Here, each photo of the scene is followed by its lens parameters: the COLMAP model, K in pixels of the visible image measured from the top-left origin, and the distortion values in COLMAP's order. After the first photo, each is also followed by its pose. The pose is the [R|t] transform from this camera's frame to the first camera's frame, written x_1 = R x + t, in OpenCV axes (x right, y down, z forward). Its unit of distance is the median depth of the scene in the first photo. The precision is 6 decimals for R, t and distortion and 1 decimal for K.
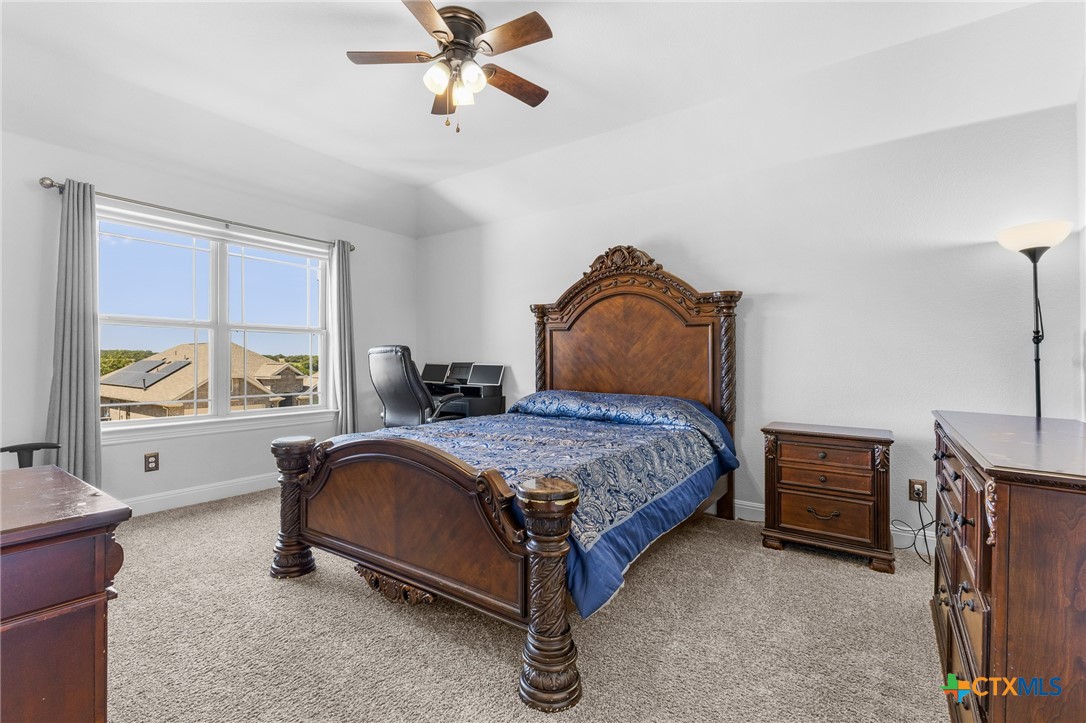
lens RADIAL K [[470.7, 0, 546.4], [0, 470.7, 359.1], [0, 0, 1]] dist [0.011326, -0.000056]
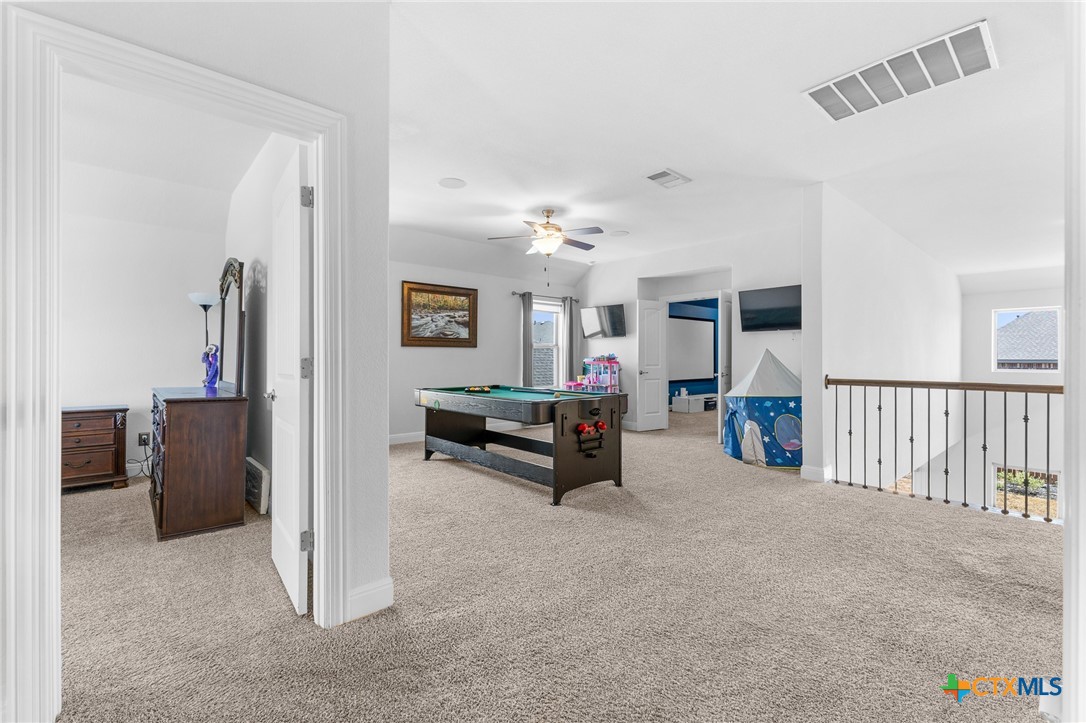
lens RADIAL K [[470.7, 0, 546.4], [0, 470.7, 359.1], [0, 0, 1]] dist [0.011326, -0.000056]
pose [[0.214978, 0.002229, 0.976616, -0.596881], [-0.008154, 0.999967, -0.000487, -0.015965], [-0.976585, -0.007859, 0.214989, -0.810407]]
